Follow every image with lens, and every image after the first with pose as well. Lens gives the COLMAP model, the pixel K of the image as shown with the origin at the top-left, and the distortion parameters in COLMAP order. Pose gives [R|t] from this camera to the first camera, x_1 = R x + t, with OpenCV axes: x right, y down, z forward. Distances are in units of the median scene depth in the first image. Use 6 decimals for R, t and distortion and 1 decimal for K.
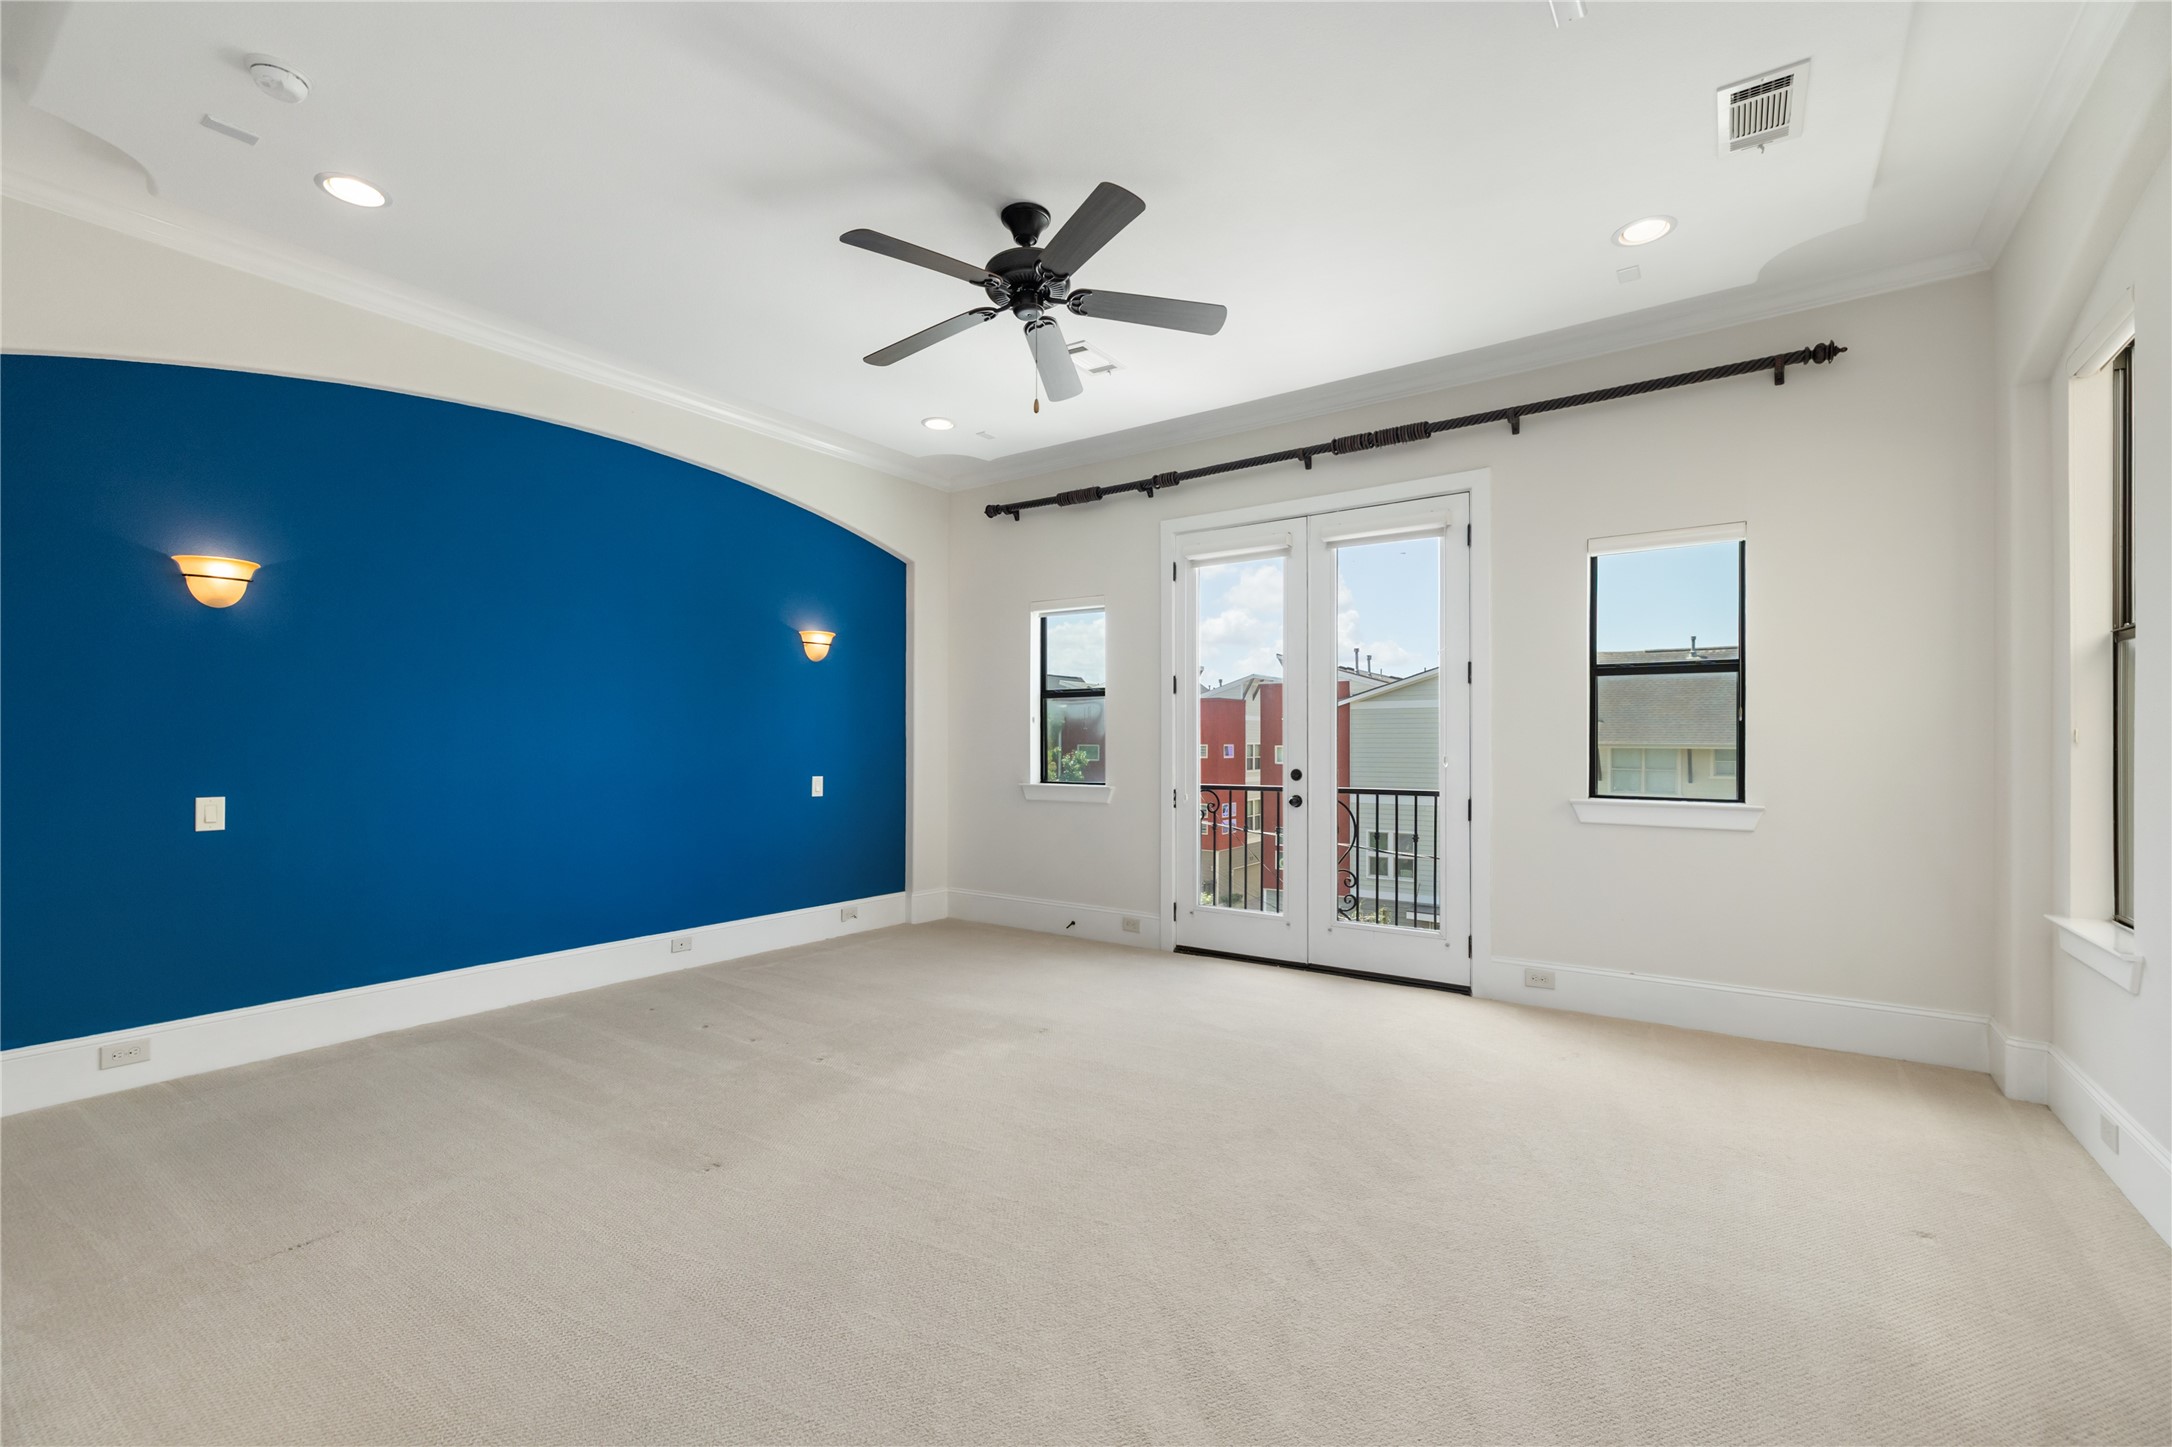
lens RADIAL K [[917.5, 0, 1085.8], [0, 917.5, 731.7], [0, 0, 1]] dist [0.002626, -0.000685]
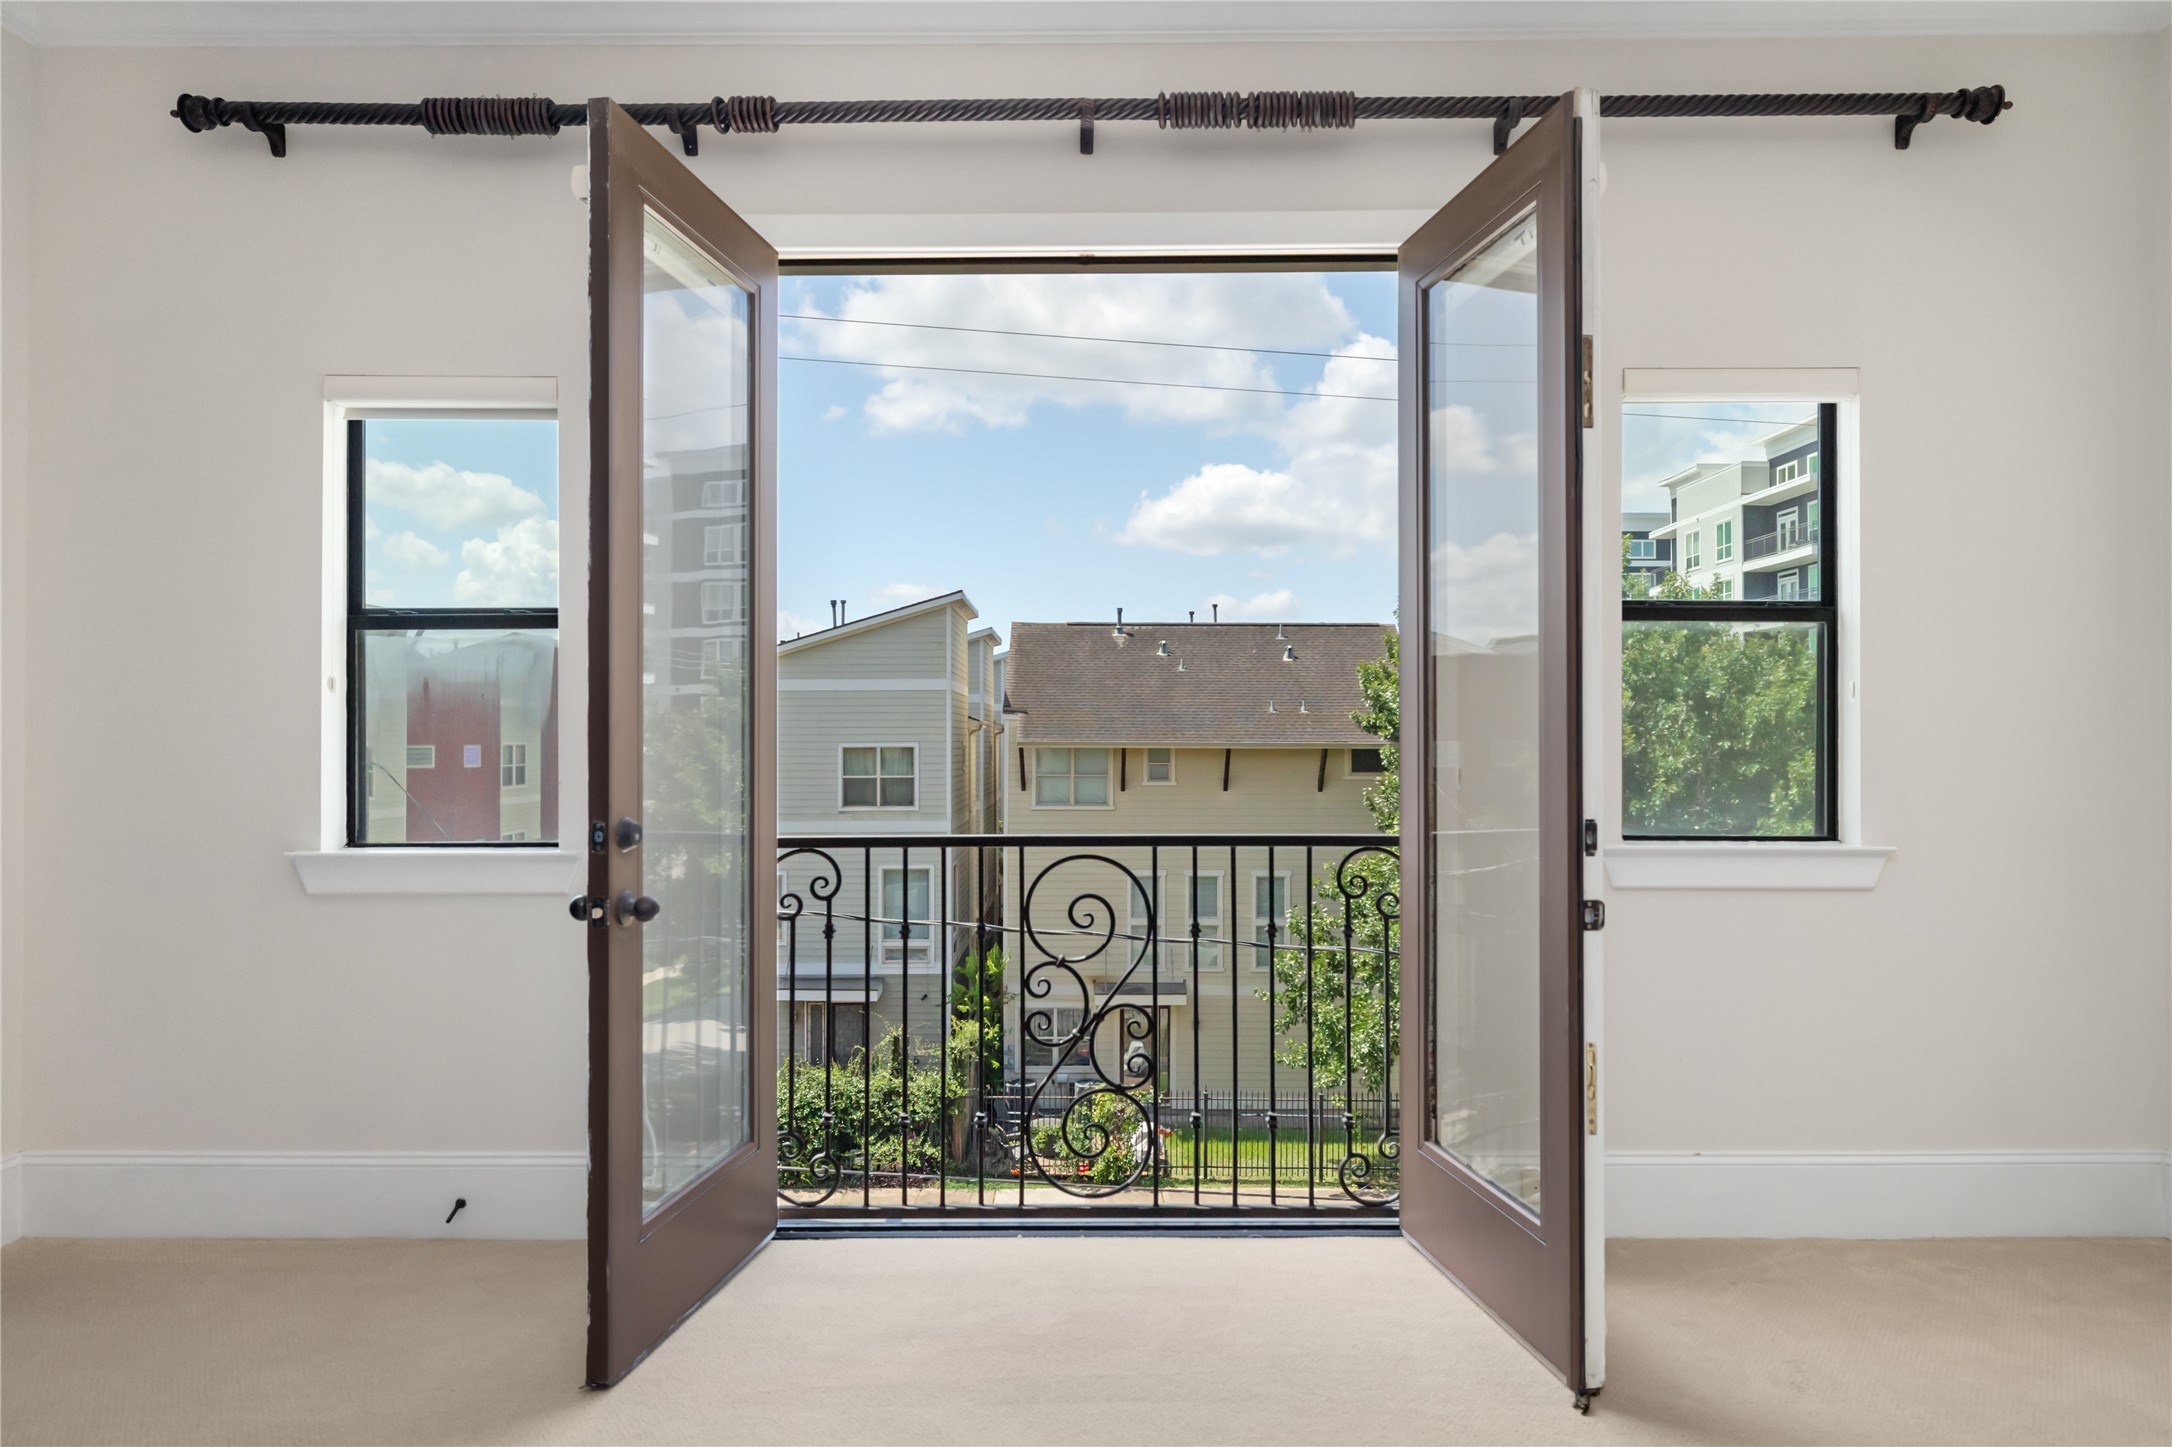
lens RADIAL K [[1316.2, 0, 1085.8], [0, 1316.2, 725.2], [0, 0, 1]] dist [-0.000657, 0.000174]
pose [[0.821218, 0.004500, 0.570597, -0.110918], [-0.004347, 0.999989, -0.001629, 0.003783], [-0.570598, -0.001143, 0.821228, 0.368995]]
